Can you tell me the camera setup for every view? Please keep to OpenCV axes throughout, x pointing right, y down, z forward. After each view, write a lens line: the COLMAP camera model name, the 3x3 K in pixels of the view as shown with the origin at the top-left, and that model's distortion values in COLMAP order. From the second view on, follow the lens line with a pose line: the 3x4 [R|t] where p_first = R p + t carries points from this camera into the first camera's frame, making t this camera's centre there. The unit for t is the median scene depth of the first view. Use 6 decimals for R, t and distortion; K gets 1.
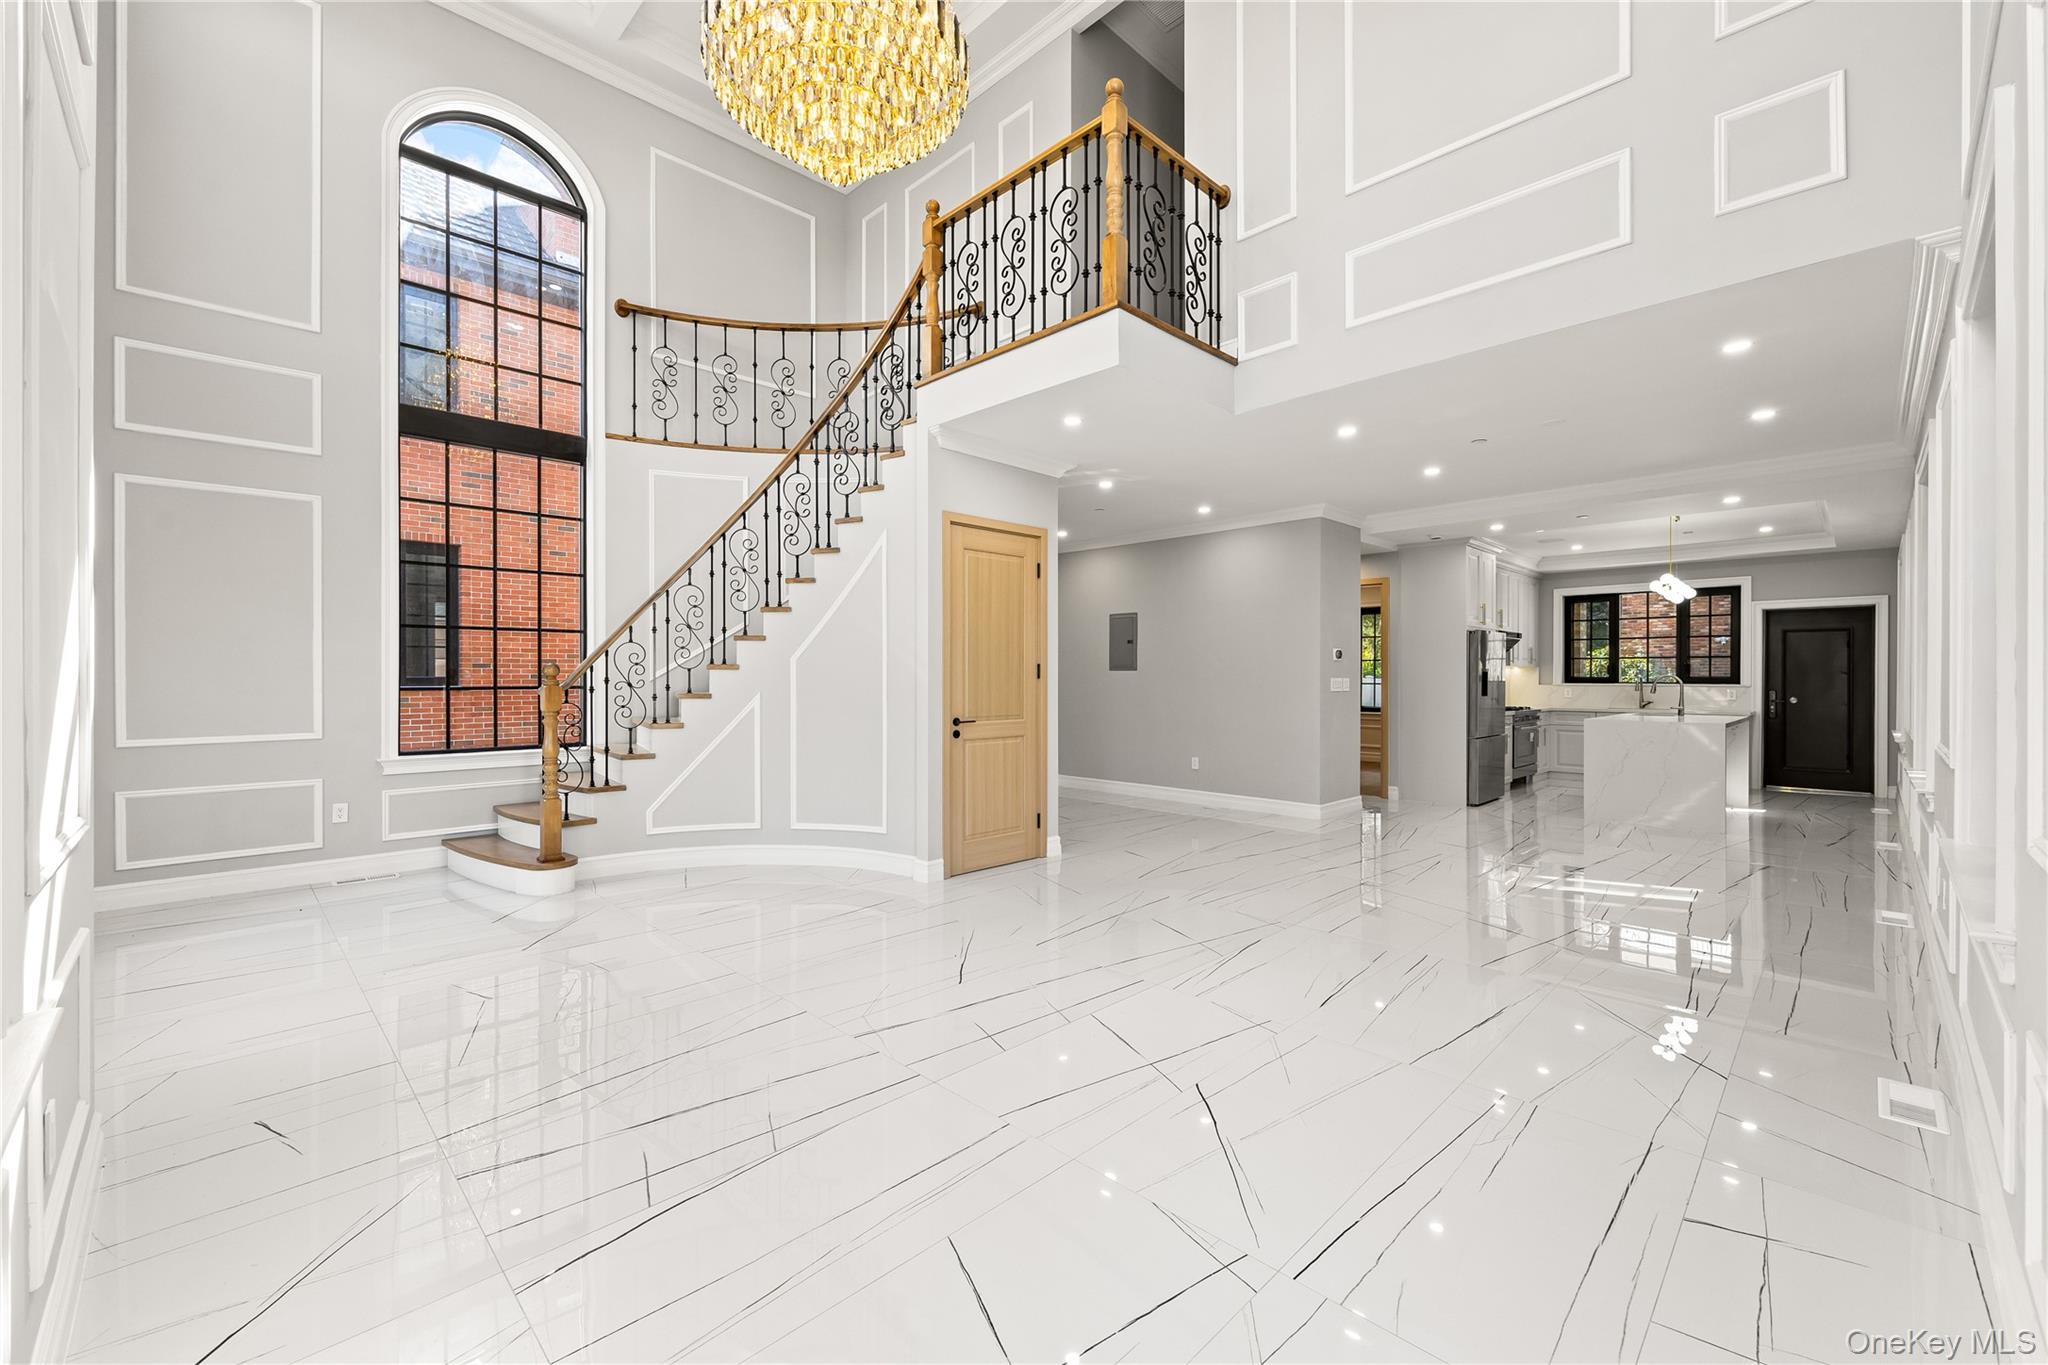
lens RADIAL K [[828.0, 0, 1013.1], [0, 828.0, 679.1], [0, 0, 1]] dist [-0.001615, 0.000041]
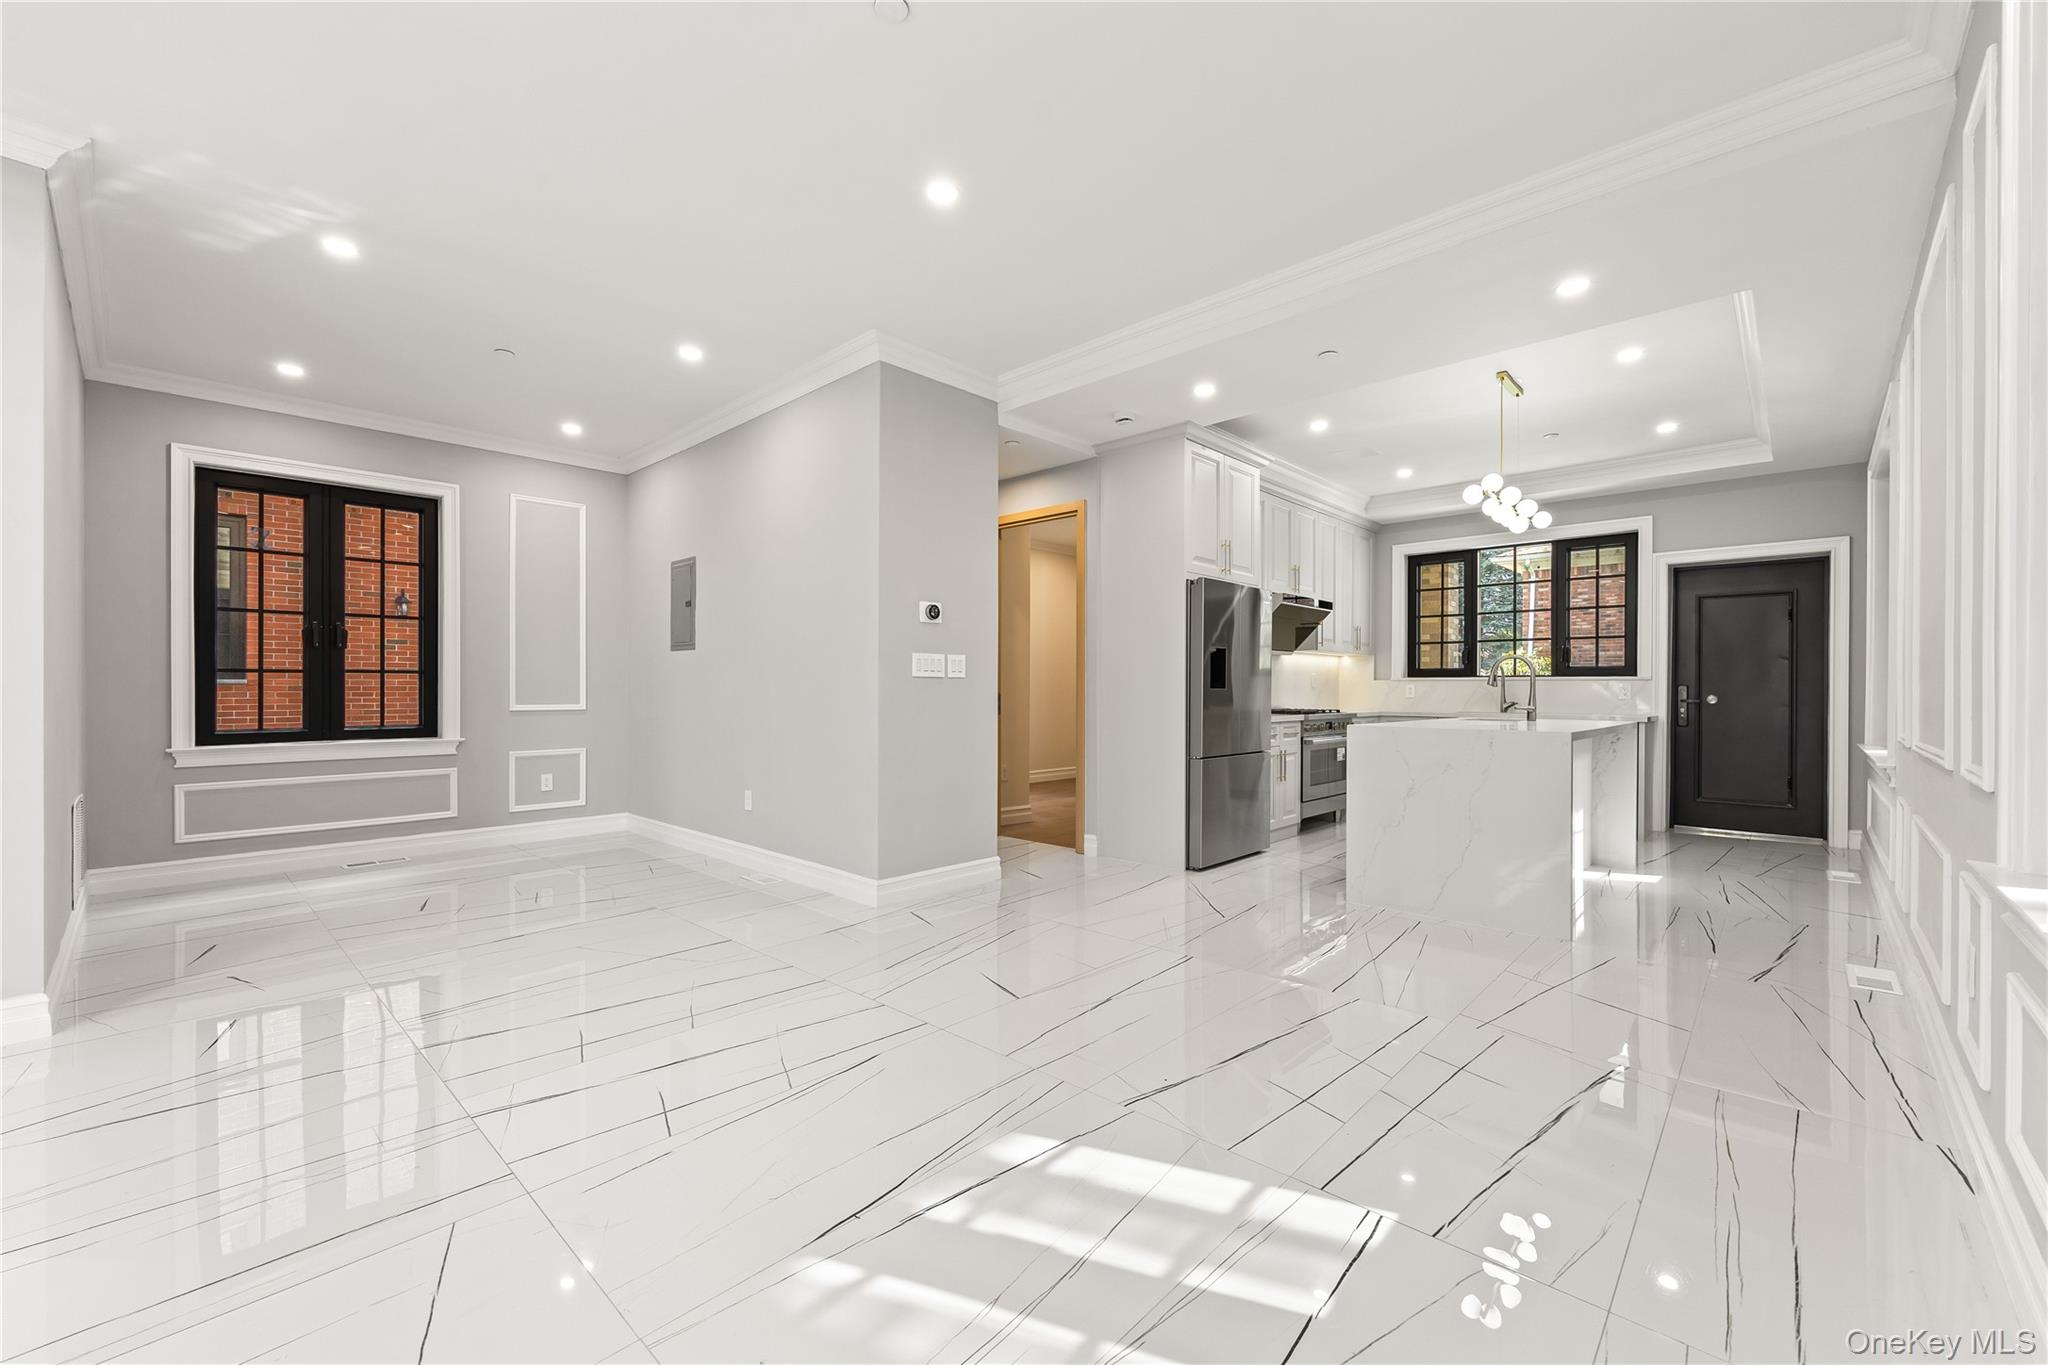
lens RADIAL K [[828.0, 0, 1023.6], [0, 828.0, 693.5], [0, 0, 1]] dist [-0.001615, 0.000041]
pose [[0.999025, 0.002210, 0.044099, 0.353097], [-0.002262, 0.999997, 0.001122, 0.020900], [-0.044097, -0.001220, 0.999027, 0.350794]]
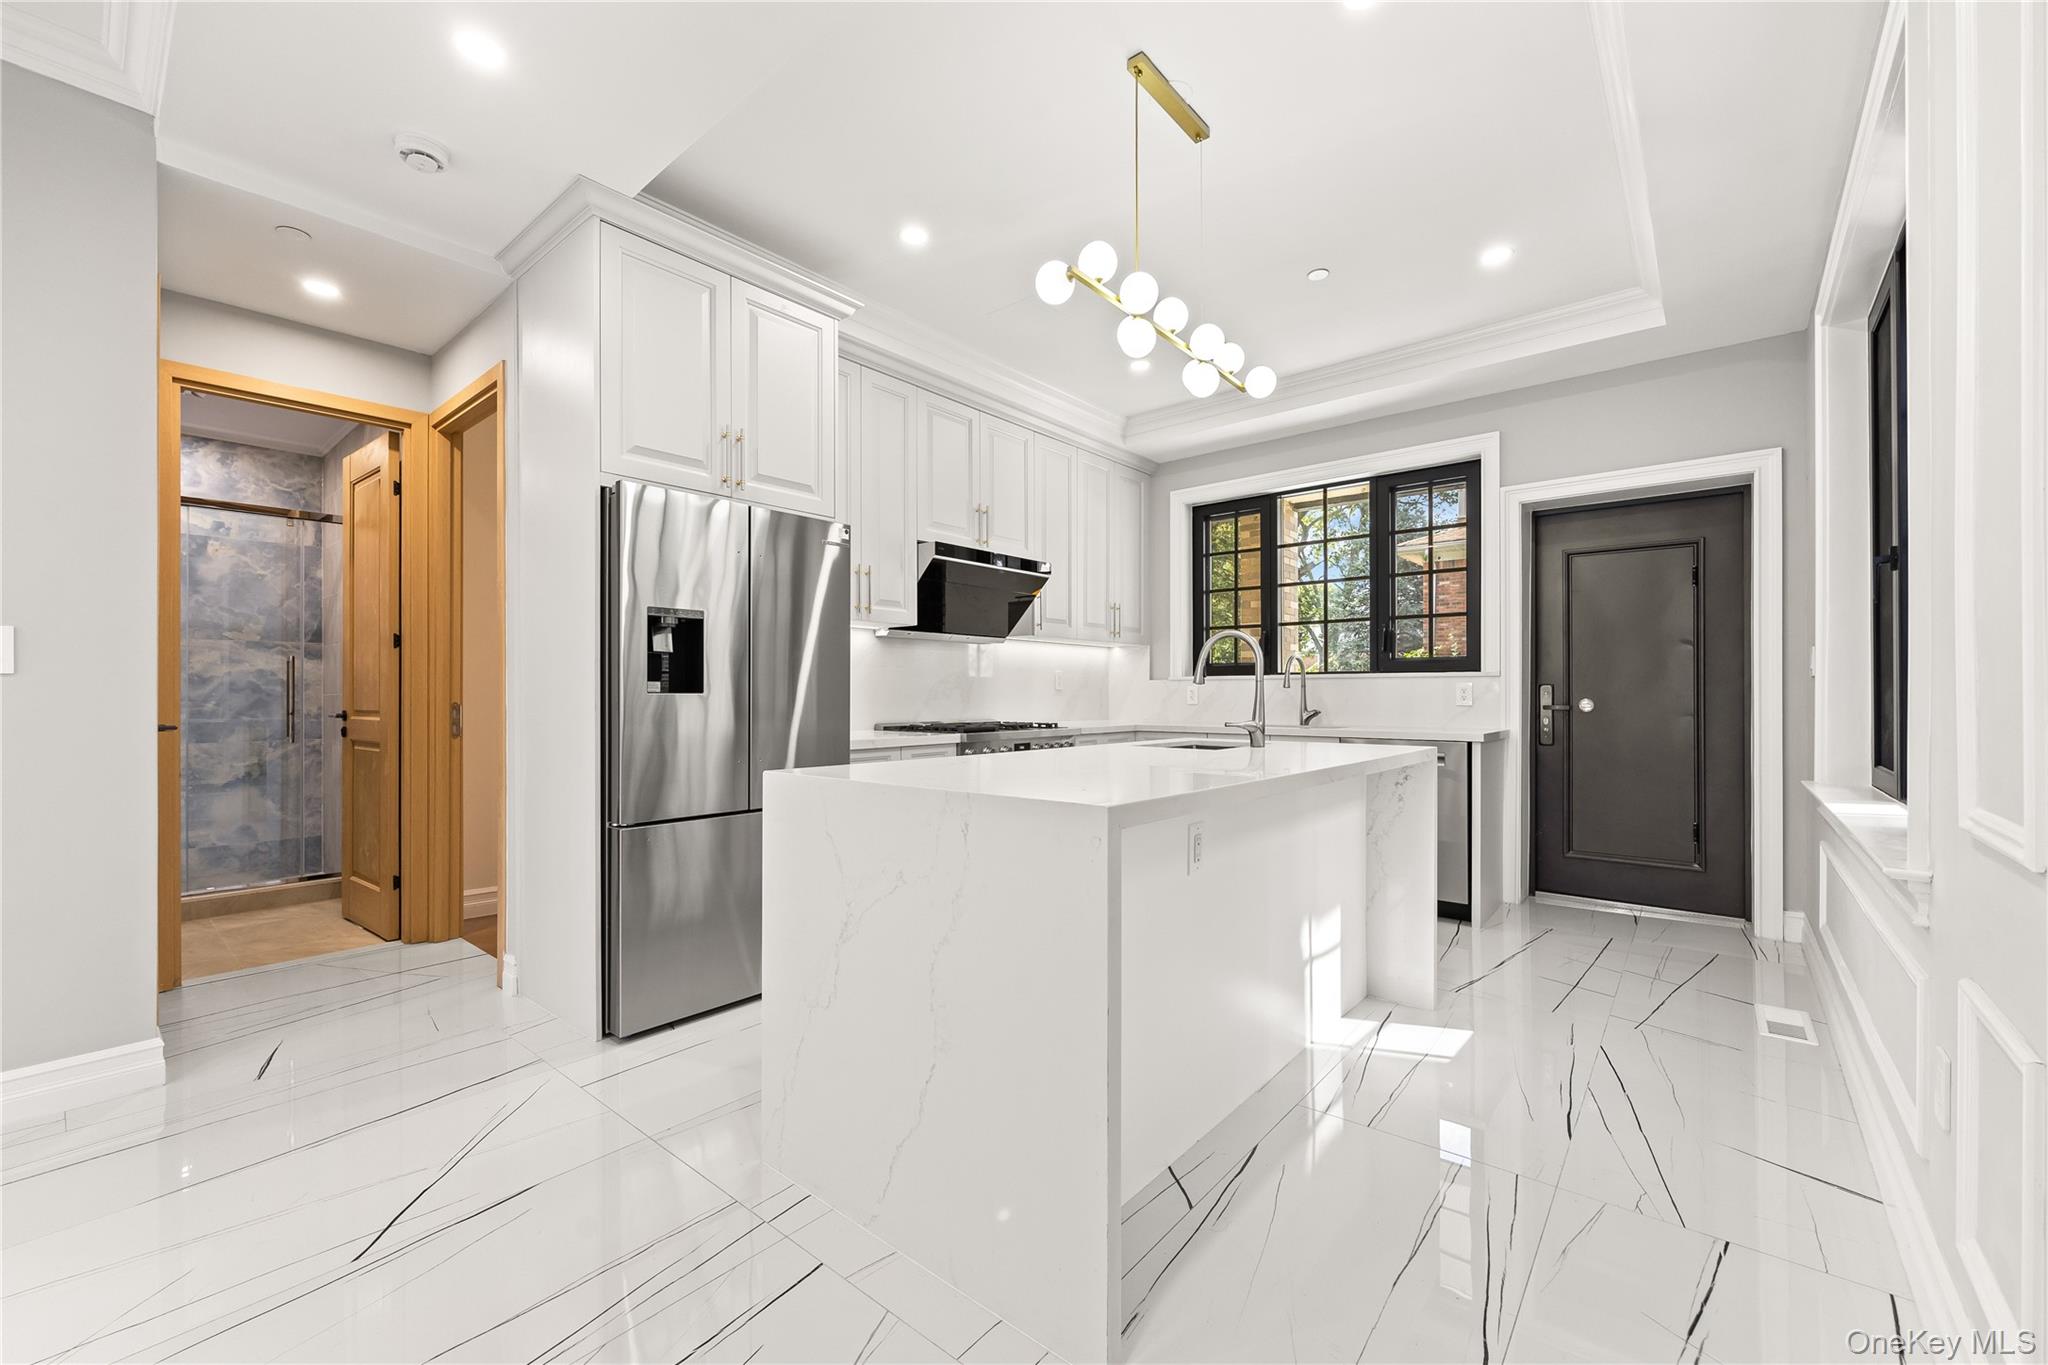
lens RADIAL K [[828.0, 0, 1023.9], [0, 828.0, 693.6], [0, 0, 1]] dist [-0.001615, 0.000041]
pose [[0.994610, -0.002412, 0.103660, 0.588828], [0.002789, 0.999990, -0.003493, 0.019765], [-0.103650, 0.003763, 0.994607, 0.579260]]
